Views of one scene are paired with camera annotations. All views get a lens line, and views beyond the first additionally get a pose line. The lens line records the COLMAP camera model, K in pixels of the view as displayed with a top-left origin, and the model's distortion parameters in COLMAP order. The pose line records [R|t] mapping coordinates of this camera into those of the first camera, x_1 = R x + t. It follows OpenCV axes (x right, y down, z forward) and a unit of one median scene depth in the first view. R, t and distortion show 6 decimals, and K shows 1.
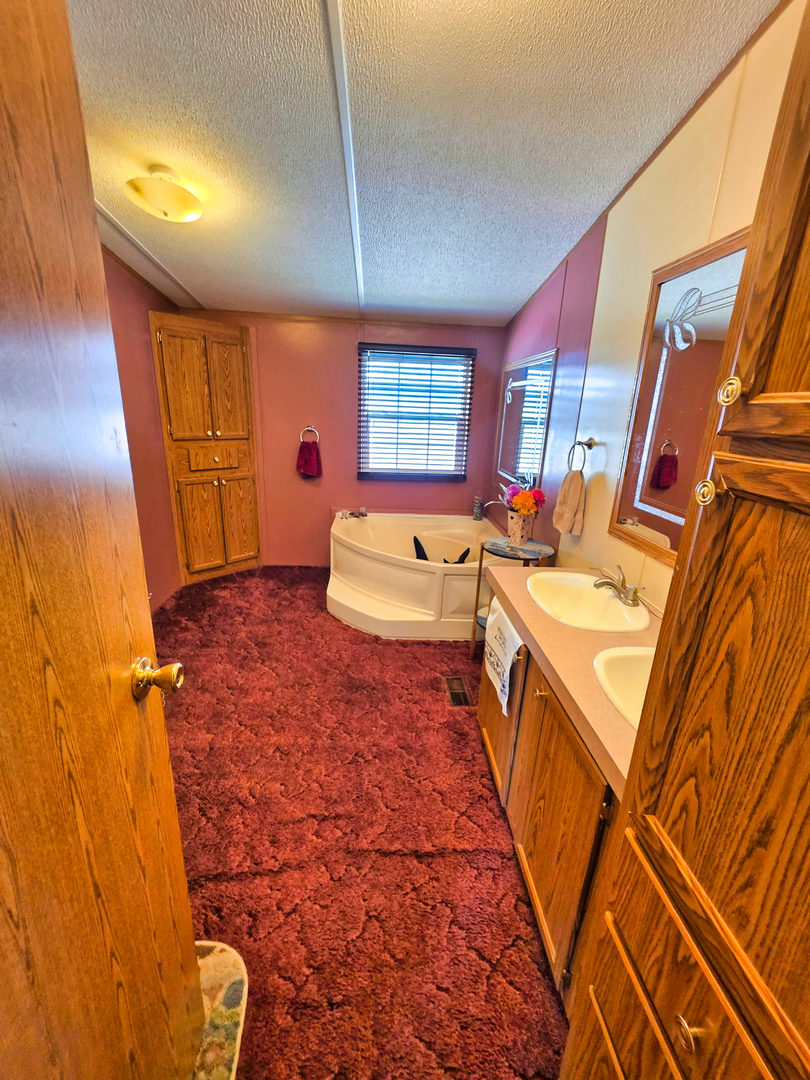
lens RADIAL K [[432.3, 0, 407.3], [0, 432.3, 539.5], [0, 0, 1]] dist [-0.000784, 0.000666]
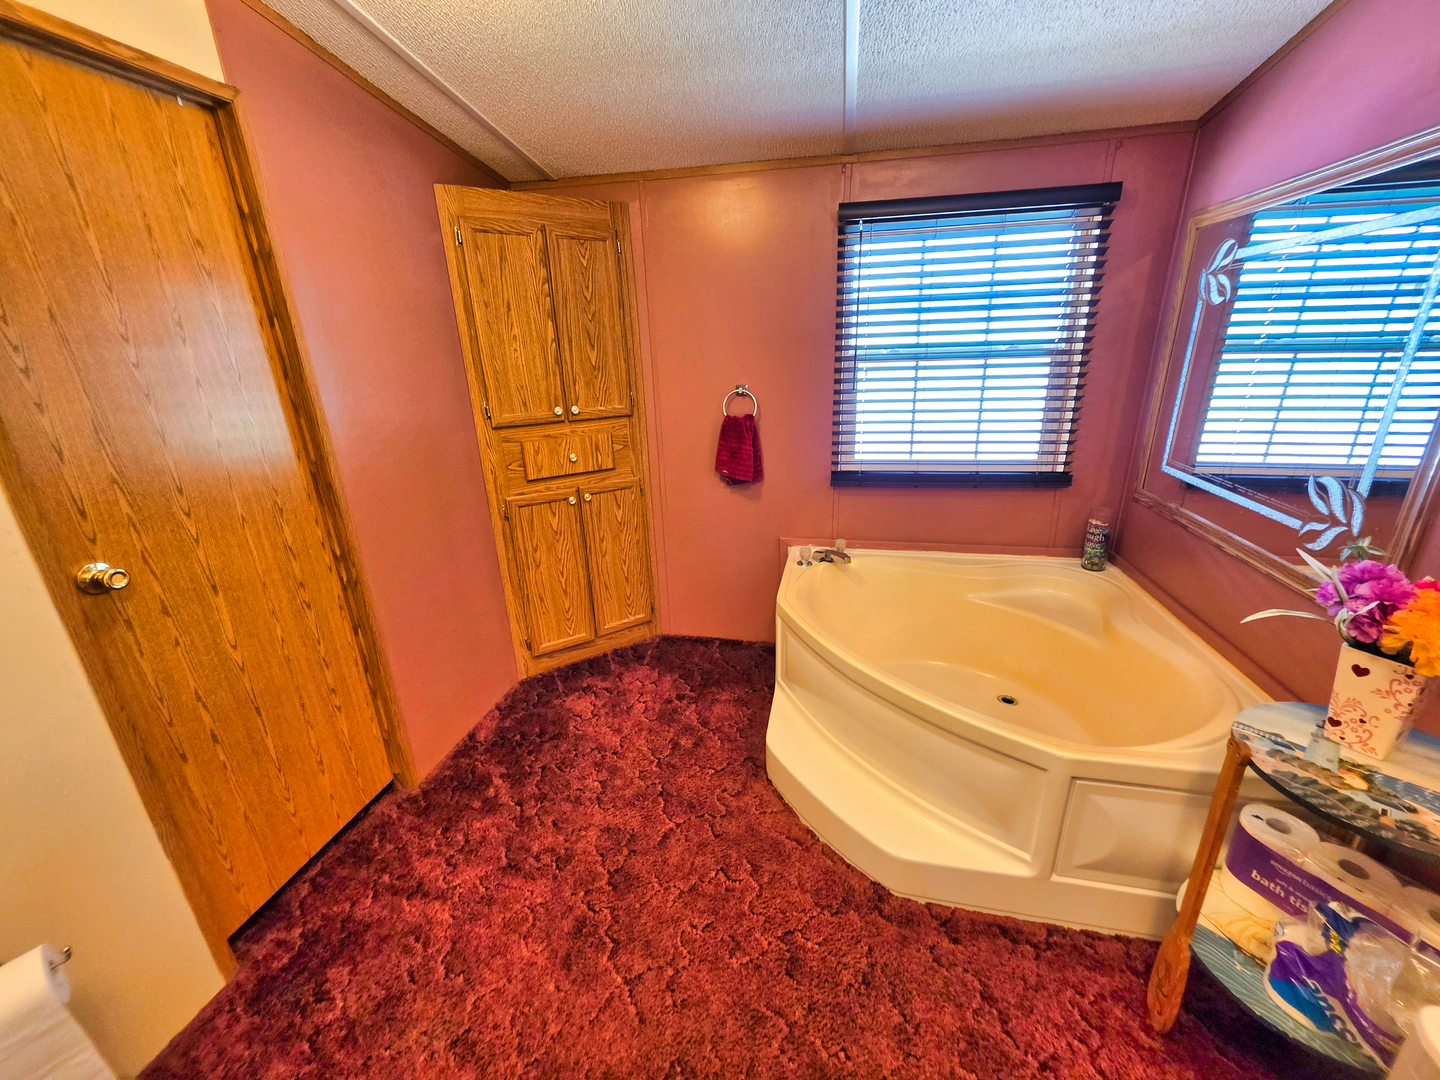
lens RADIAL K [[576.4, 0, 724.5], [0, 576.4, 537.8], [0, 0, 1]] dist [-0.000784, 0.000666]
pose [[0.961870, 0.017840, -0.272926, -0.054279], [-0.010041, 0.999501, 0.029945, -0.104099], [0.273324, -0.026063, 0.961569, 0.337863]]
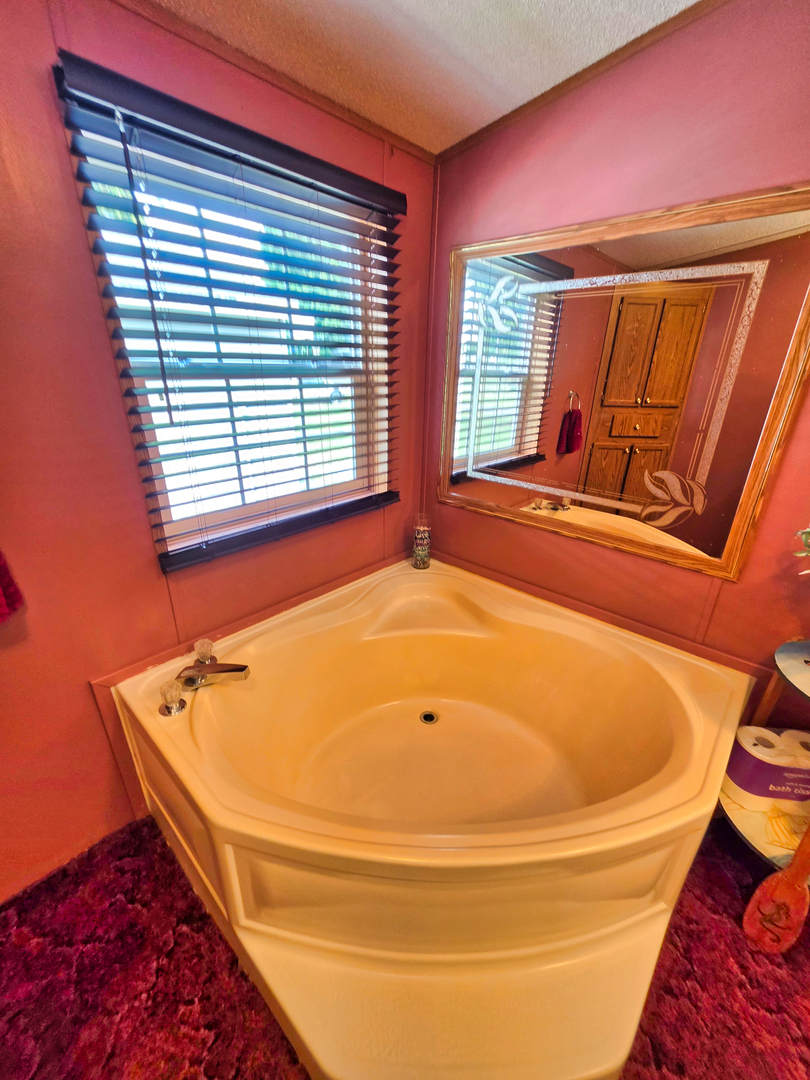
lens RADIAL K [[432.3, 0, 407.5], [0, 432.3, 547.4], [0, 0, 1]] dist [-0.000784, 0.000666]
pose [[0.722725, -0.296030, 0.624528, -0.196063], [0.215378, 0.955096, 0.203479, -0.201085], [-0.656720, -0.012549, 0.754030, 0.682199]]
